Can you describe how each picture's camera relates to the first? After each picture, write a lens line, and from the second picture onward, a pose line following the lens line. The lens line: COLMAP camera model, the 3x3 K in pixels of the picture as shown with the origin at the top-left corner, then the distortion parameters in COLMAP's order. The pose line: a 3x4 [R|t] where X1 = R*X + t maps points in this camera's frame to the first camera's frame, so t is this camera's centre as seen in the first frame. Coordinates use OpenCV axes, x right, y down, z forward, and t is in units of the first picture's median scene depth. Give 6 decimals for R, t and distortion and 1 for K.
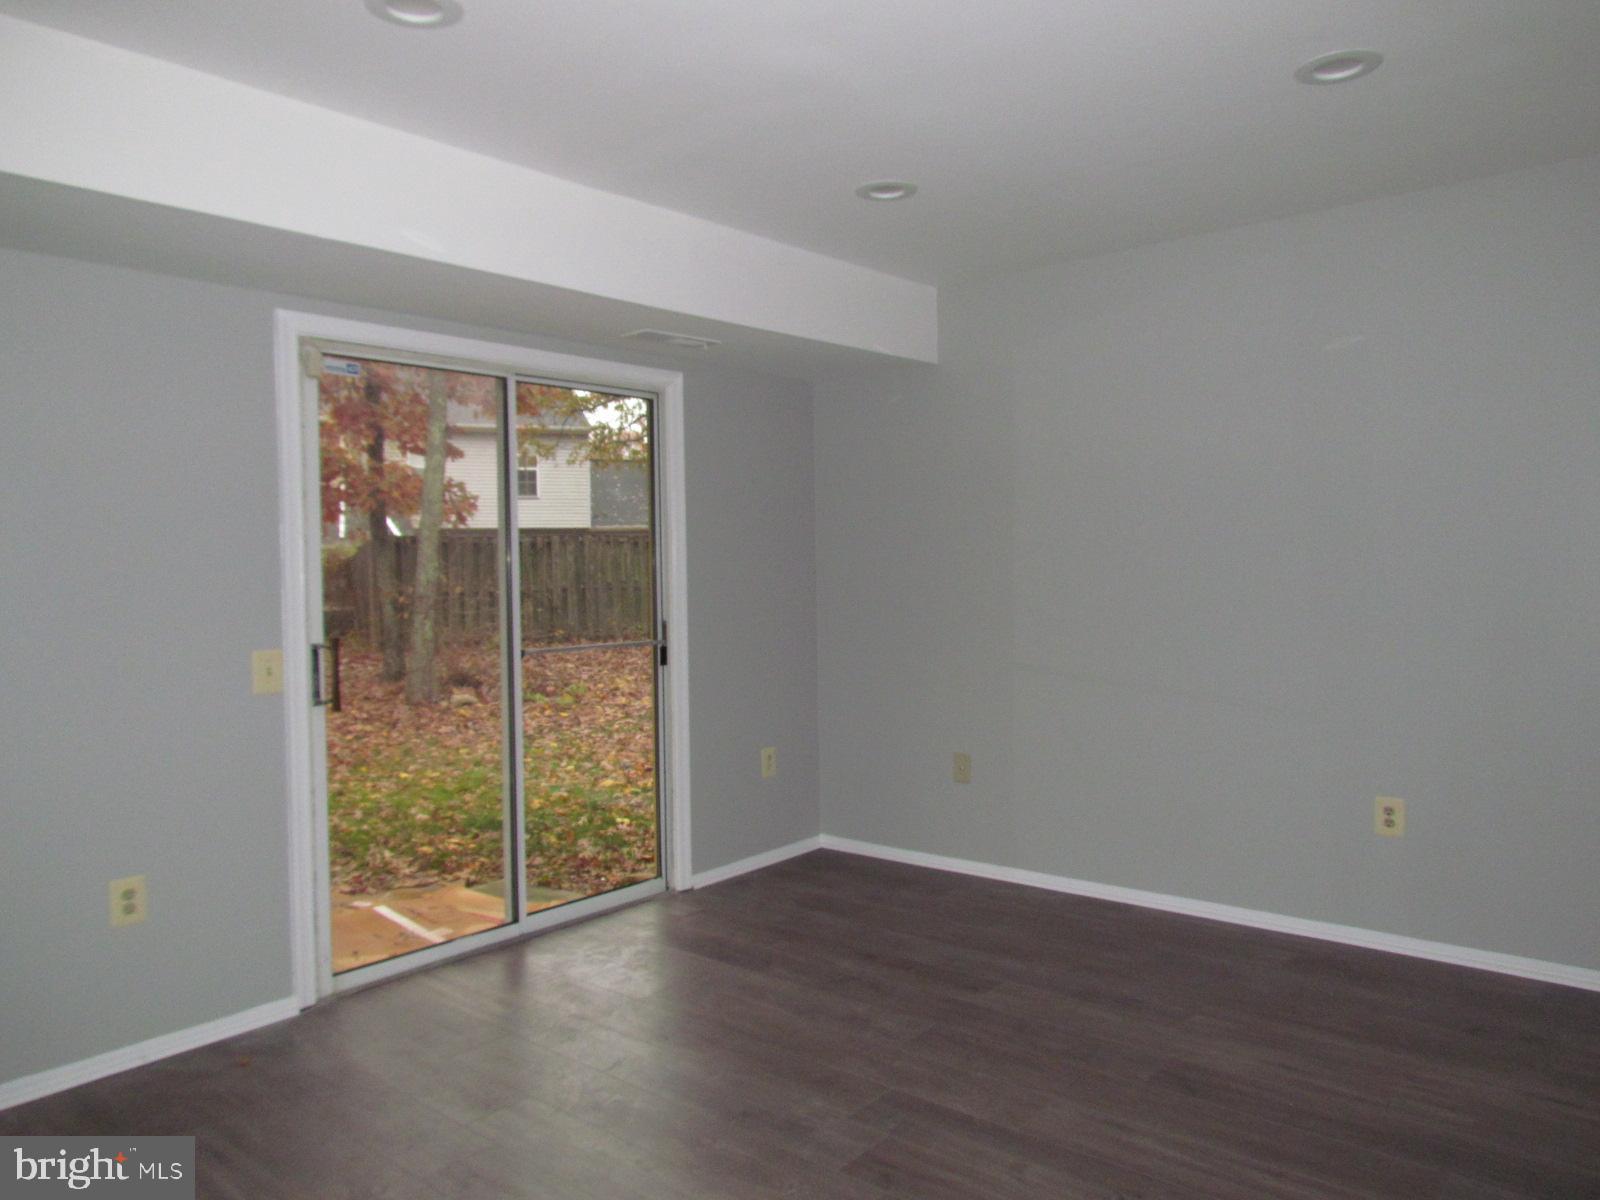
lens RADIAL K [[1129.1, 0, 800.0], [0, 1129.1, 600.0], [0, 0, 1]] dist [-0.052844, 0.040508]
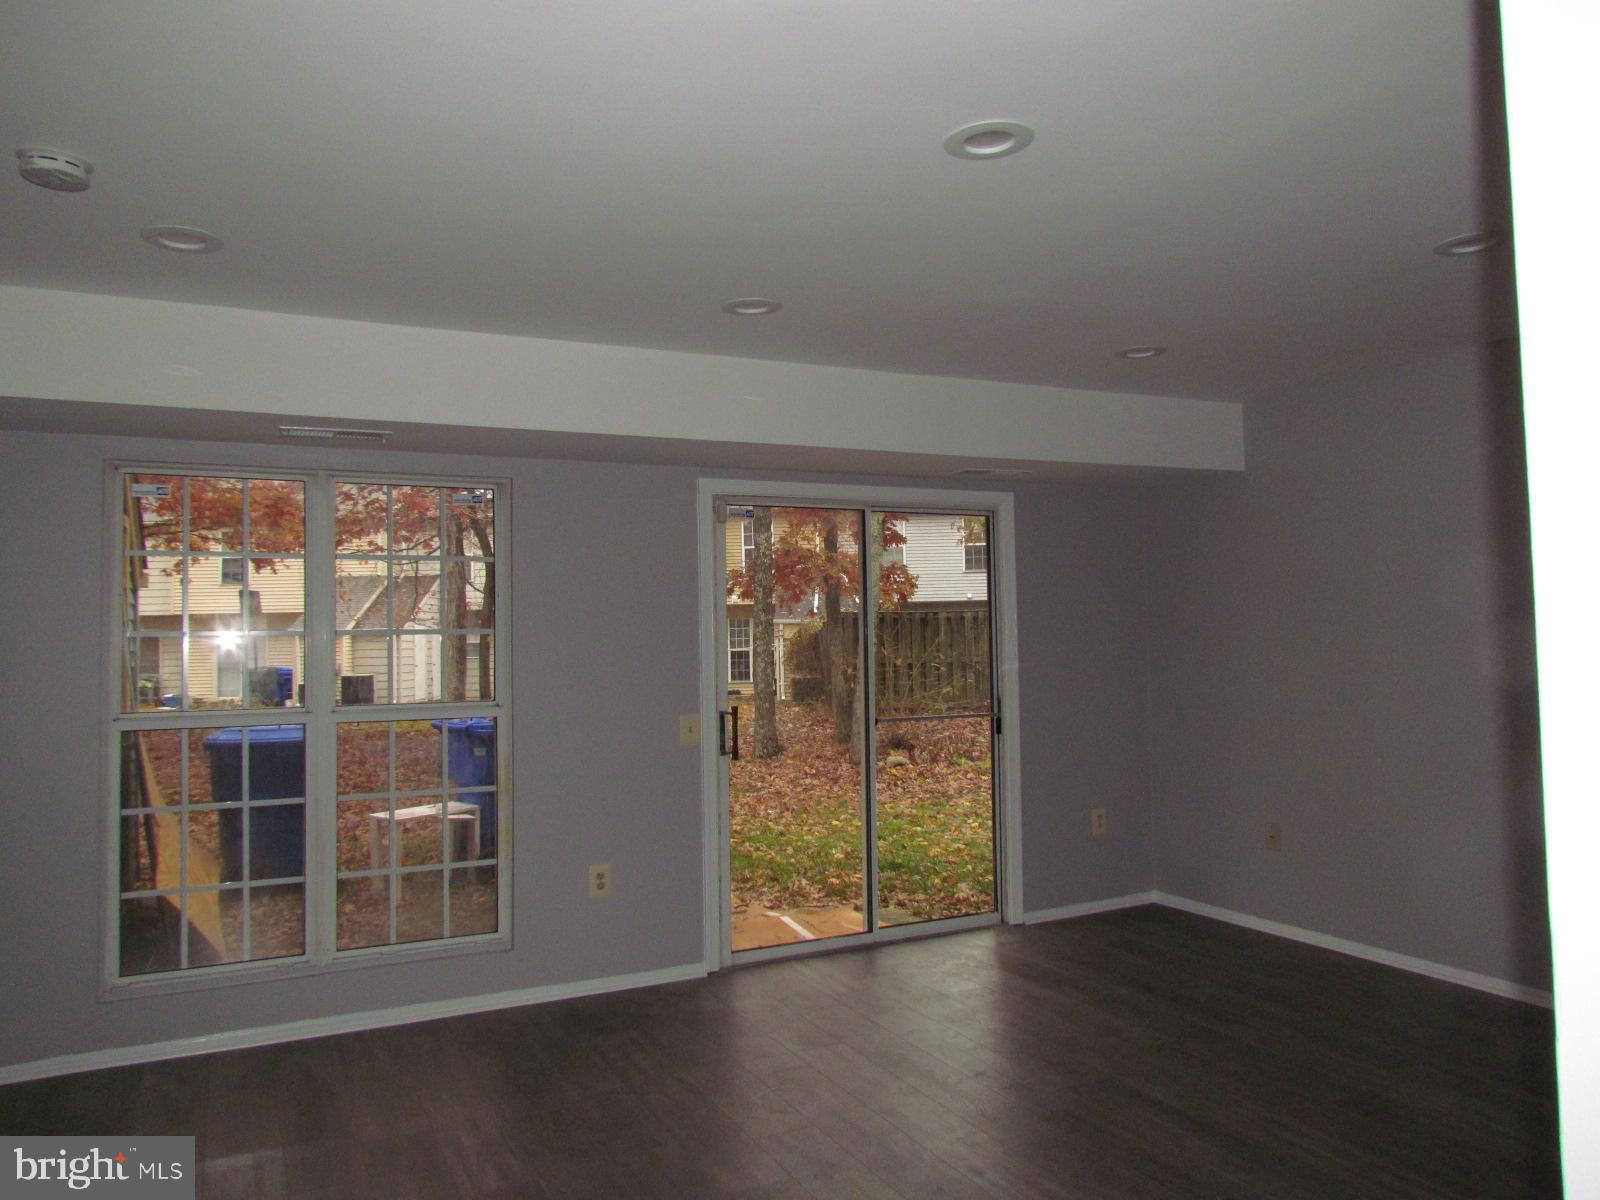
lens RADIAL K [[1129.1, 0, 800.0], [0, 1129.1, 600.0], [0, 0, 1]] dist [-0.052844, 0.040508]
pose [[0.915324, -0.016551, -0.402377, 0.145171], [-0.007681, 0.998256, -0.058532, -0.011145], [0.402644, 0.056666, 0.913601, -0.166832]]
